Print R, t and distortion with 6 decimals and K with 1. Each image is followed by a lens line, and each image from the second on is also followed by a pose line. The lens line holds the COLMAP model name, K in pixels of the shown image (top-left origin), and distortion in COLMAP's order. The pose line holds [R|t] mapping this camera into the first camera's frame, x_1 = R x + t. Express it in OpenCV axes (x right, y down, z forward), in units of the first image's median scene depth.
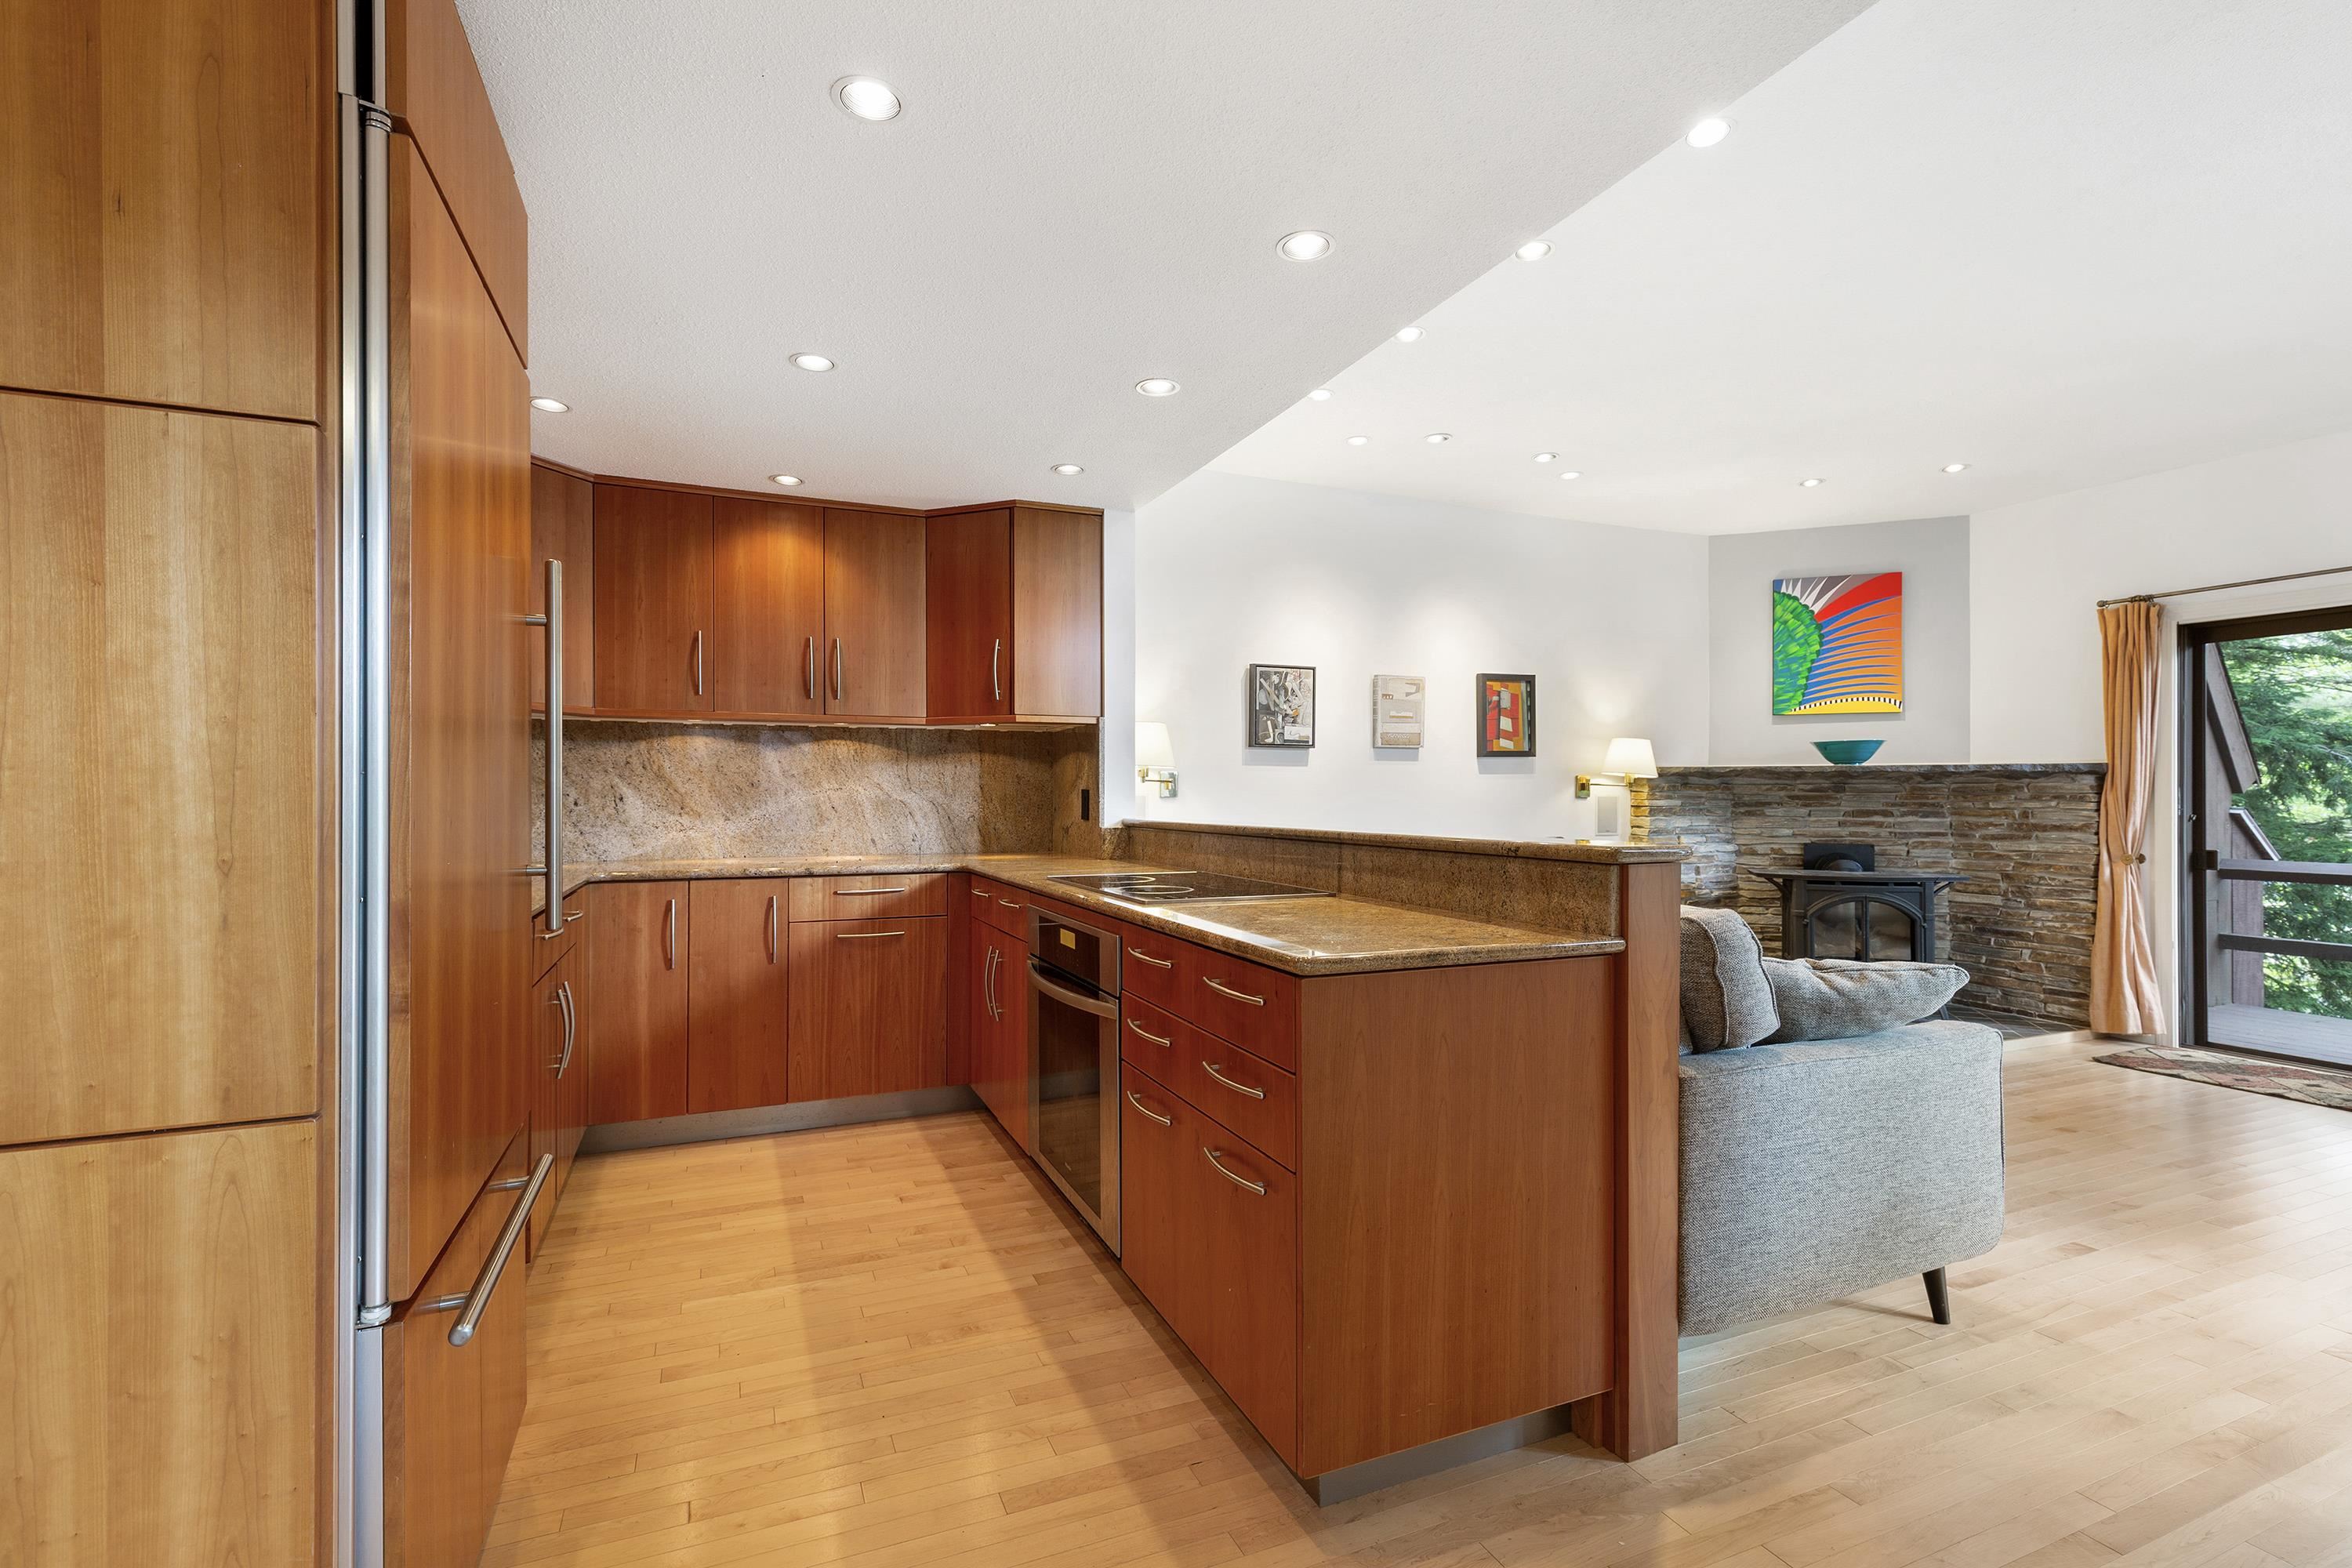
lens RADIAL K [[1051.9, 0, 1176.0], [0, 1051.9, 784.0], [0, 0, 1]] dist [0.002706, 0.000326]
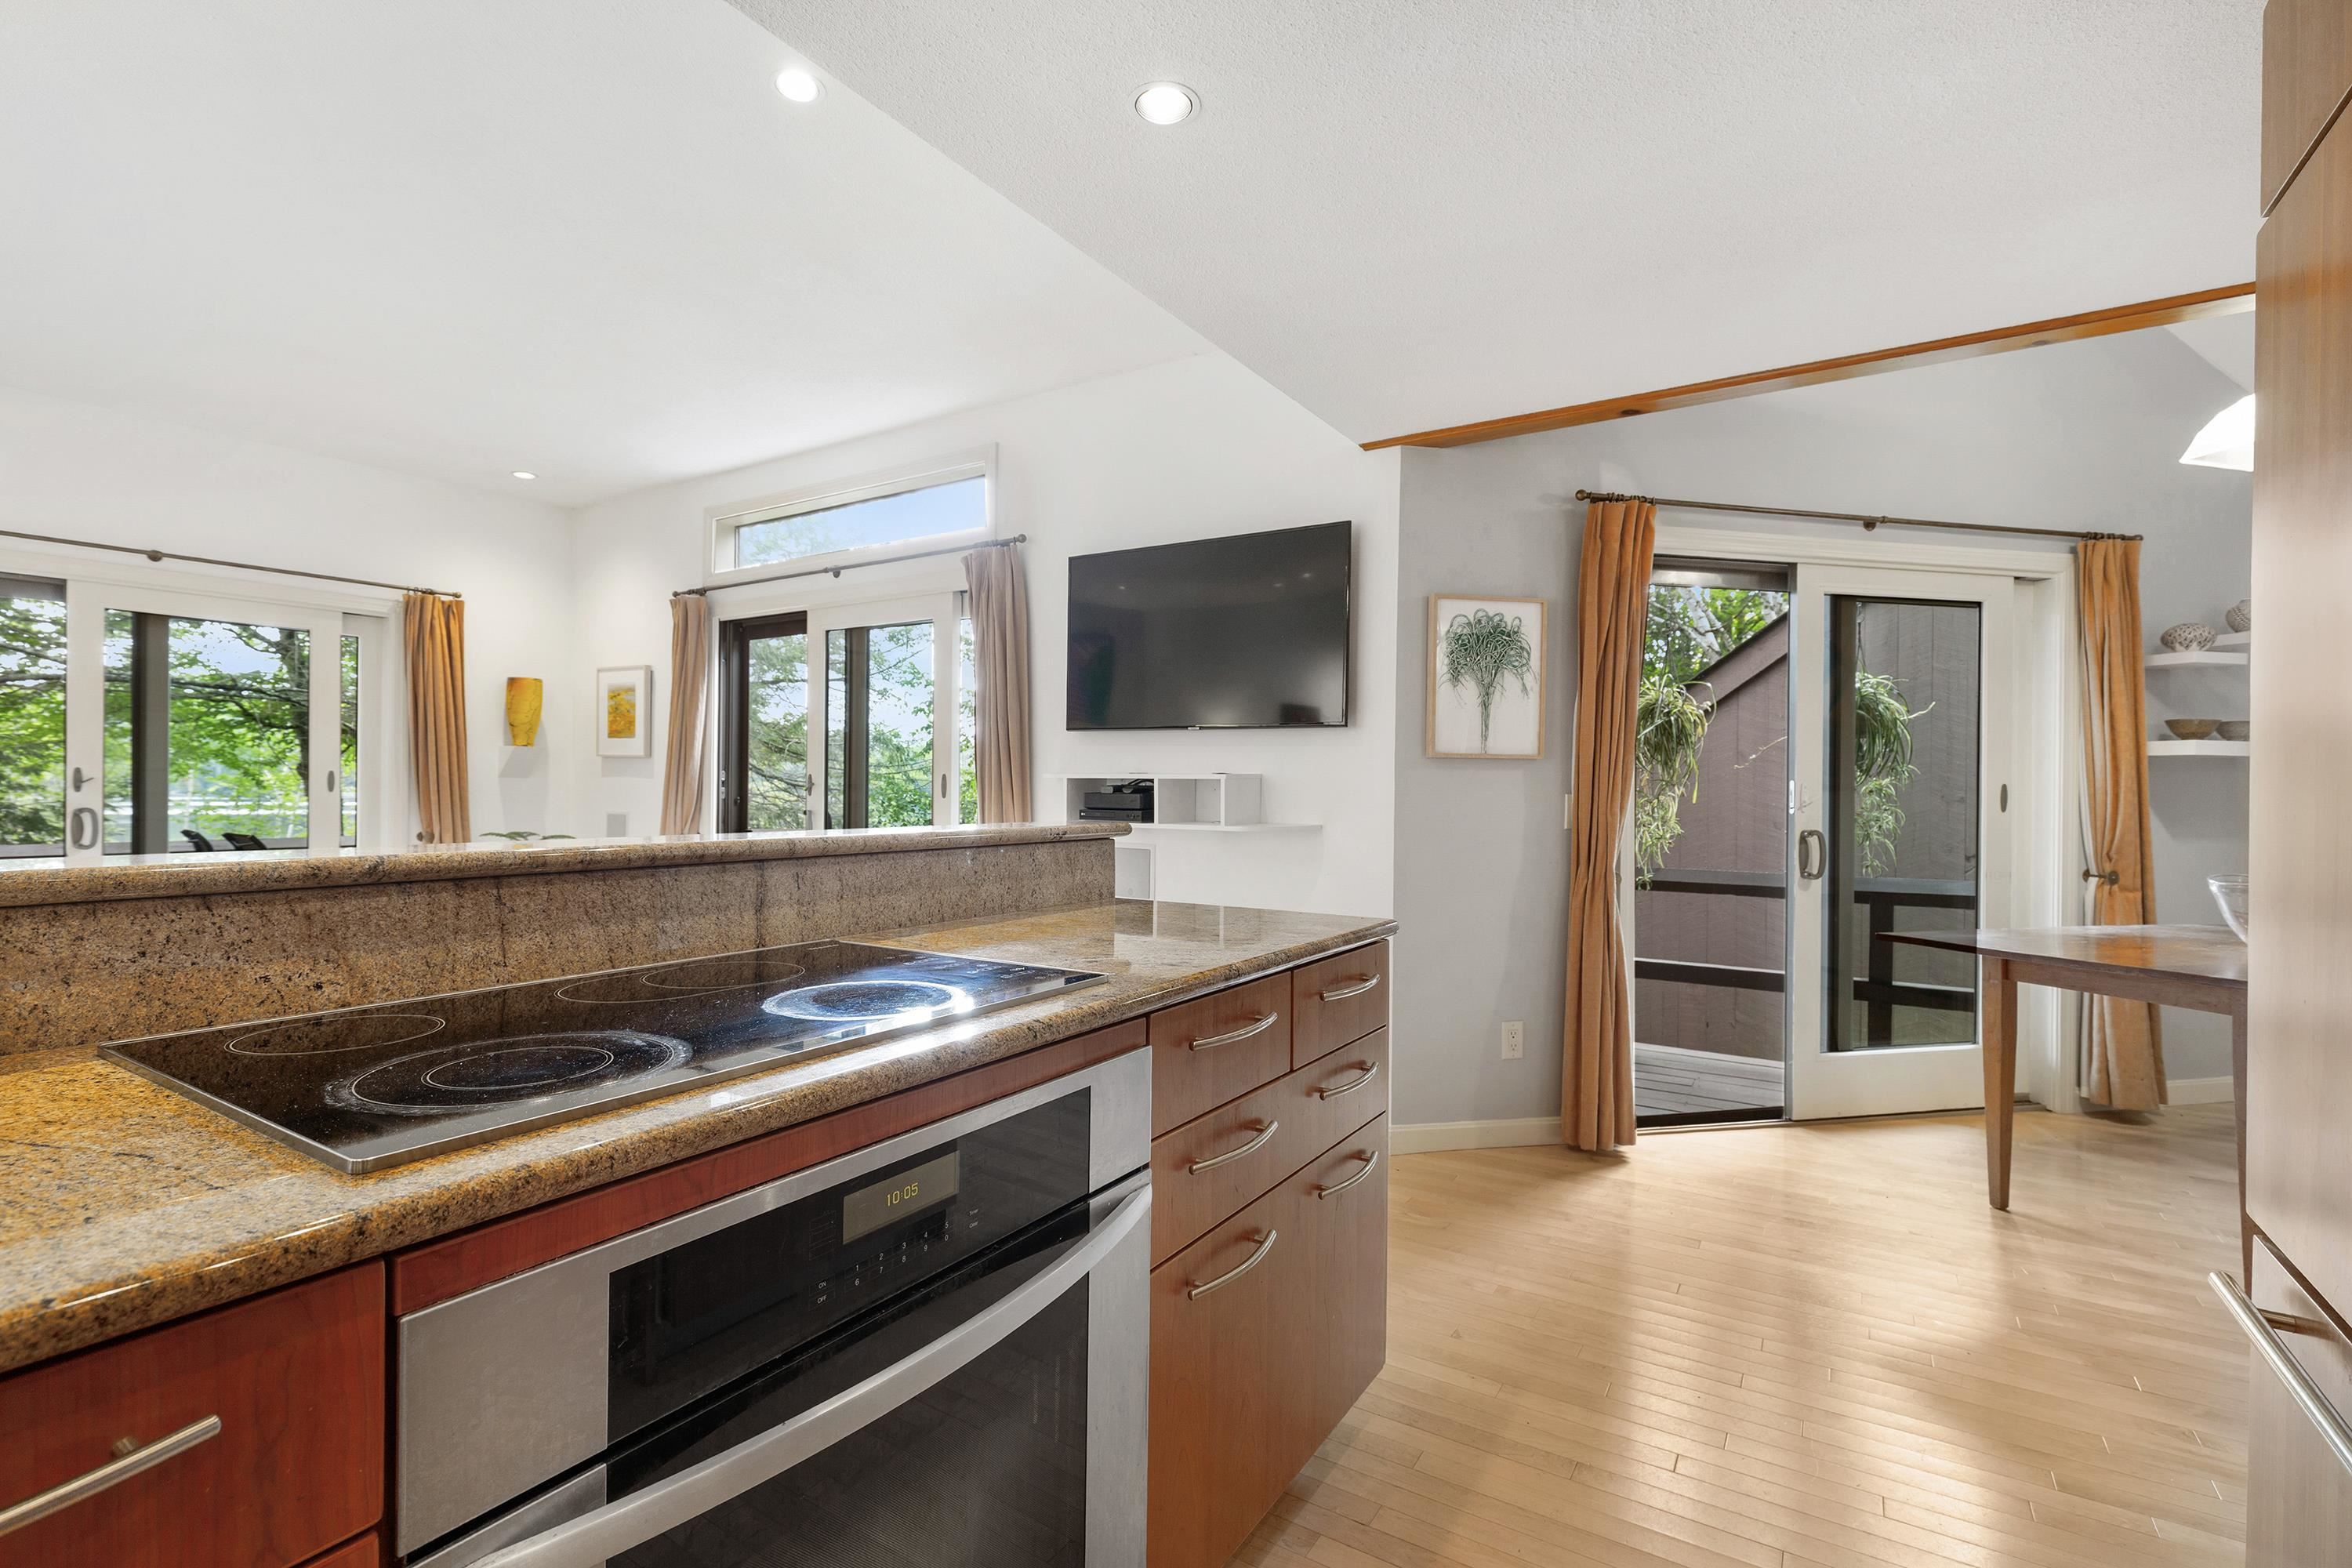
lens RADIAL K [[1051.9, 0, 1176.0], [0, 1051.9, 784.0], [0, 0, 1]] dist [0.002706, 0.000326]
pose [[-0.560060, -0.003090, 0.828446, -0.523697], [-0.016419, 0.999838, -0.007370, 0.019084], [-0.828289, -0.017731, -0.560020, 1.355505]]
